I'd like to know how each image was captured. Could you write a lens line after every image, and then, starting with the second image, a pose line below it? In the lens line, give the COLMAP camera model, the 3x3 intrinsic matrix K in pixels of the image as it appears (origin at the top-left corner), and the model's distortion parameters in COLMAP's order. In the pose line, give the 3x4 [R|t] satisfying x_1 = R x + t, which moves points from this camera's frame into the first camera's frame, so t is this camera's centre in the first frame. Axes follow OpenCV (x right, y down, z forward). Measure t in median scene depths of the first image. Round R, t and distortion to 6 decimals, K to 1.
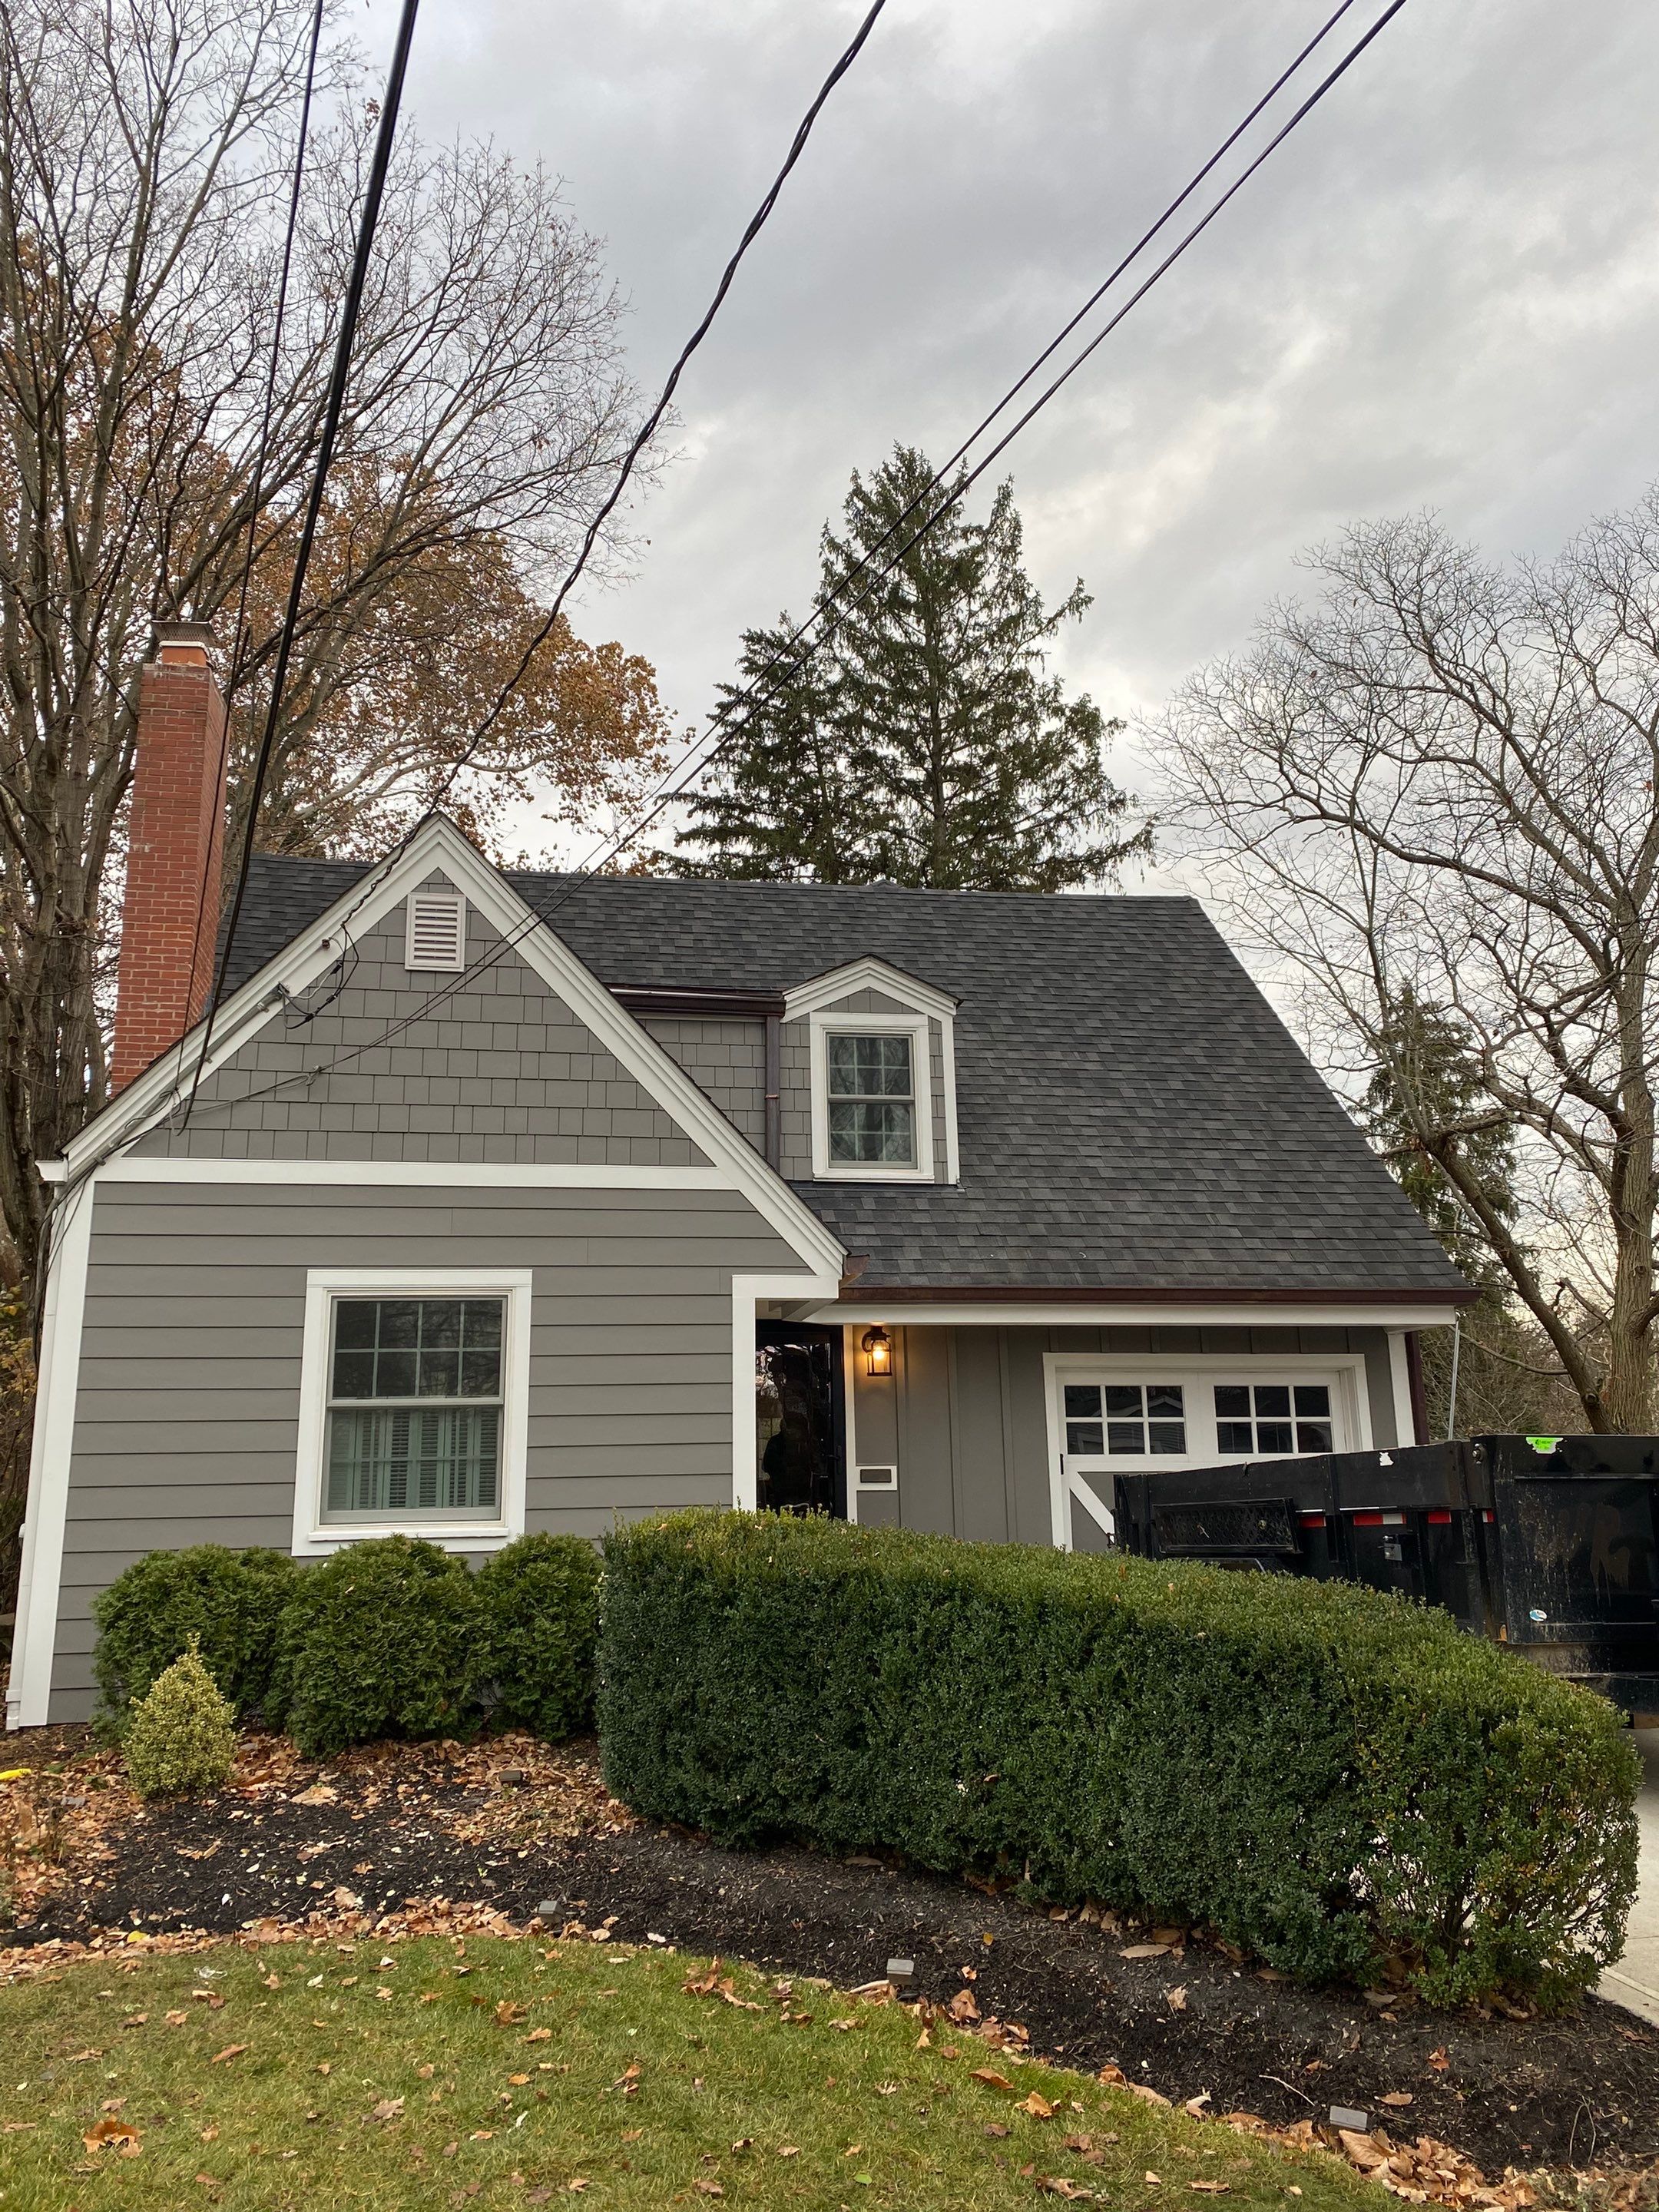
lens RADIAL K [[1682.9, 0, 817.8], [0, 1682.9, 1086.7], [0, 0, 1]] dist [0.151381, -0.353156]
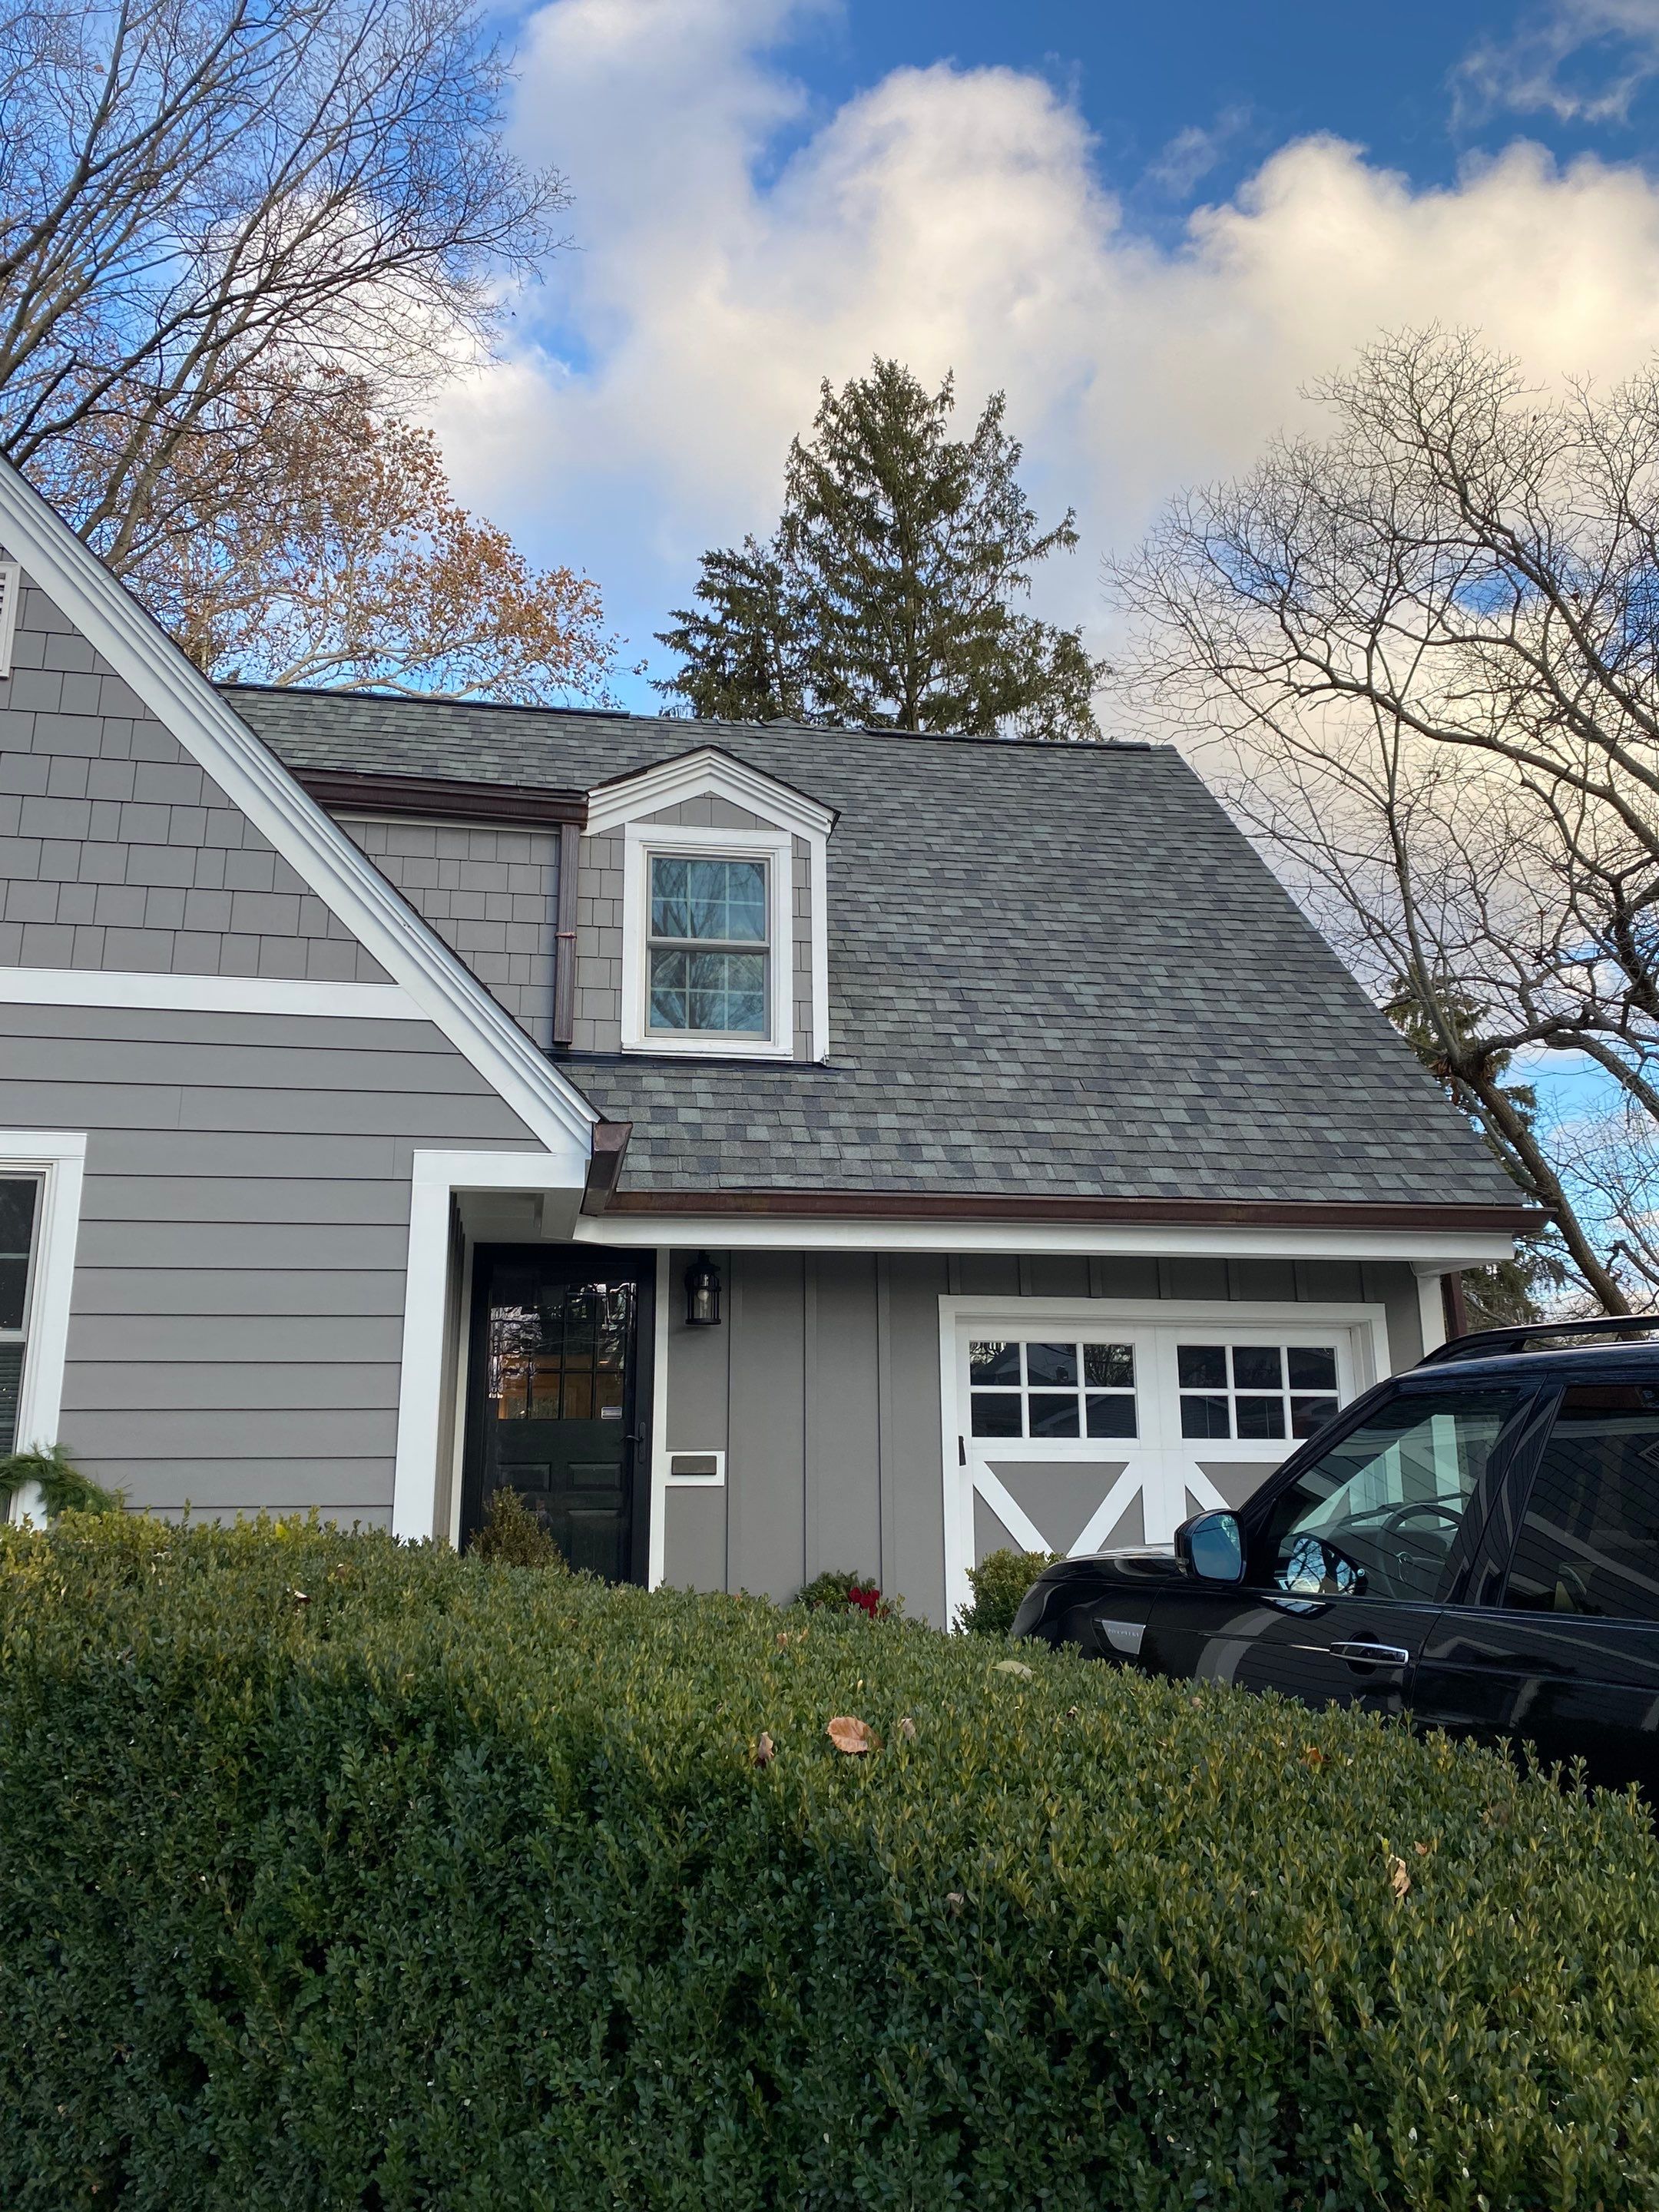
lens RADIAL K [[1682.9, 0, 817.8], [0, 1682.9, 1086.7], [0, 0, 1]] dist [0.151381, -0.353156]
pose [[0.999958, 0.008350, -0.003891, 0.080586], [-0.008353, 0.999965, -0.000804, 0.067486], [0.003884, 0.000837, 0.999992, 0.275302]]
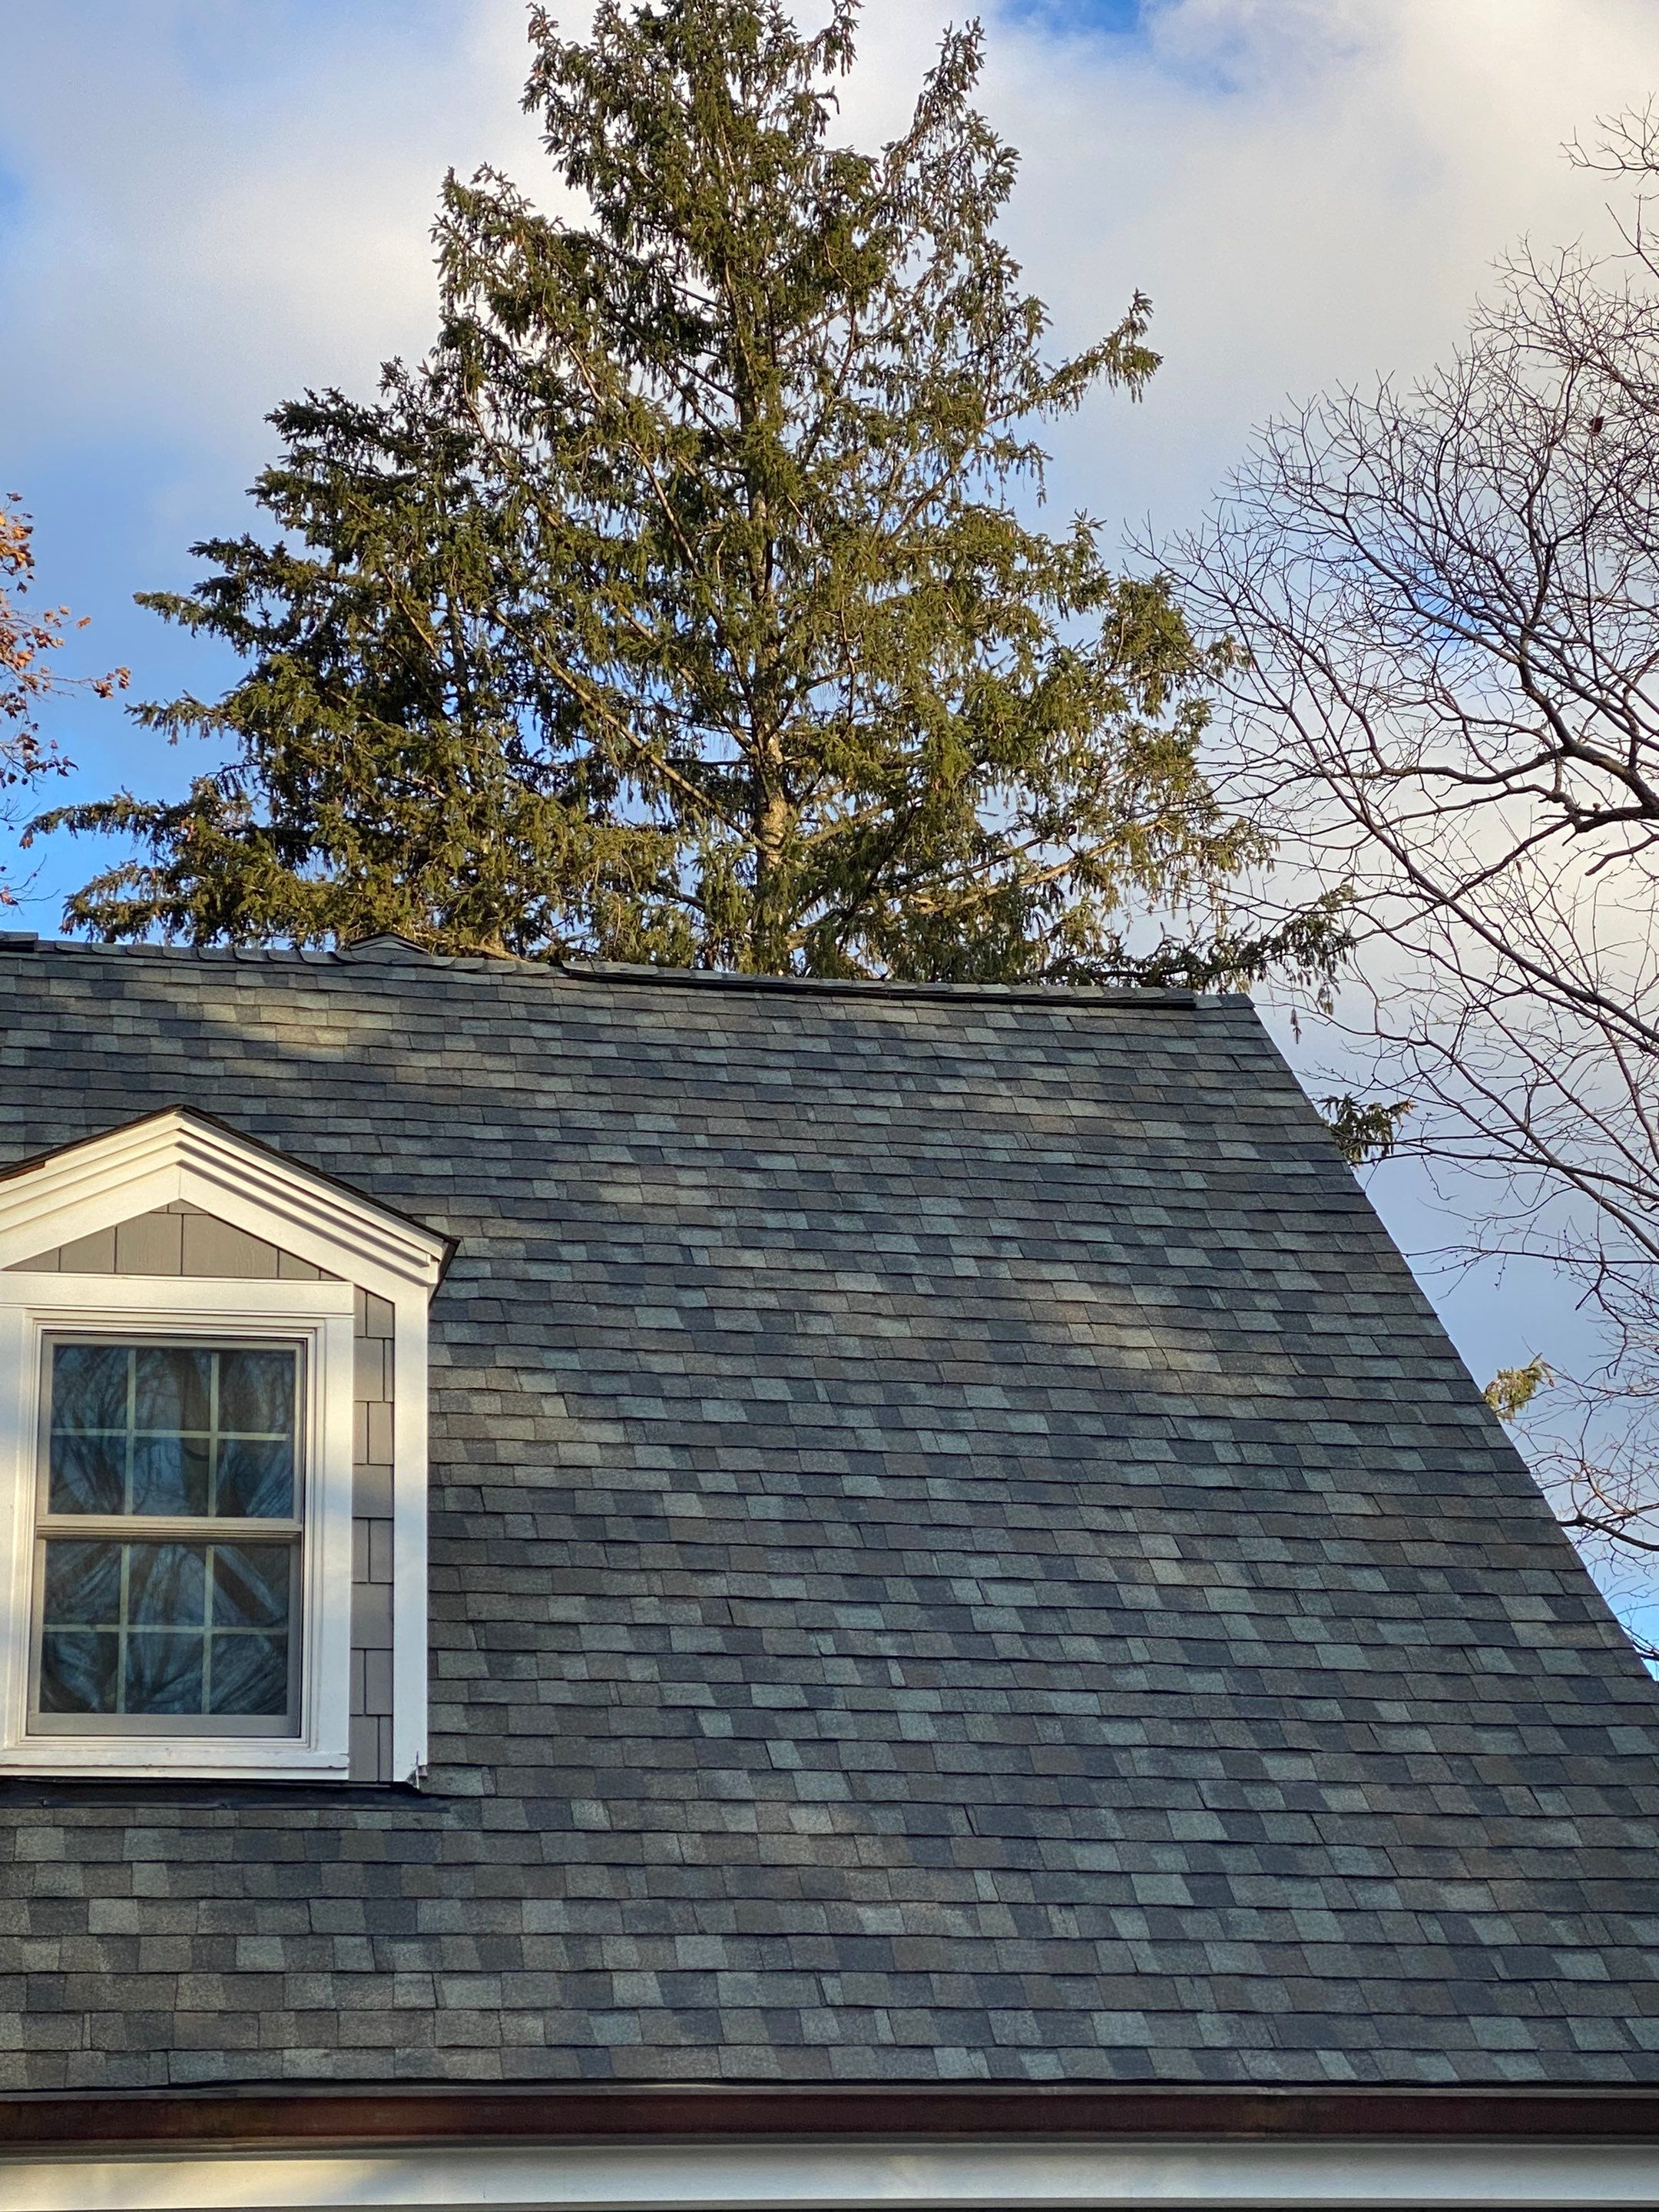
lens RADIAL K [[4339.5, 0, 820.6], [0, 4339.5, 1101.7], [0, 0, 1]] dist [0.023738, 1.194826]
pose [[0.998872, 0.005874, 0.047126, 0.118394], [-0.000440, 0.993423, -0.114501, 0.021955], [-0.047488, 0.114351, 0.992305, 0.117341]]
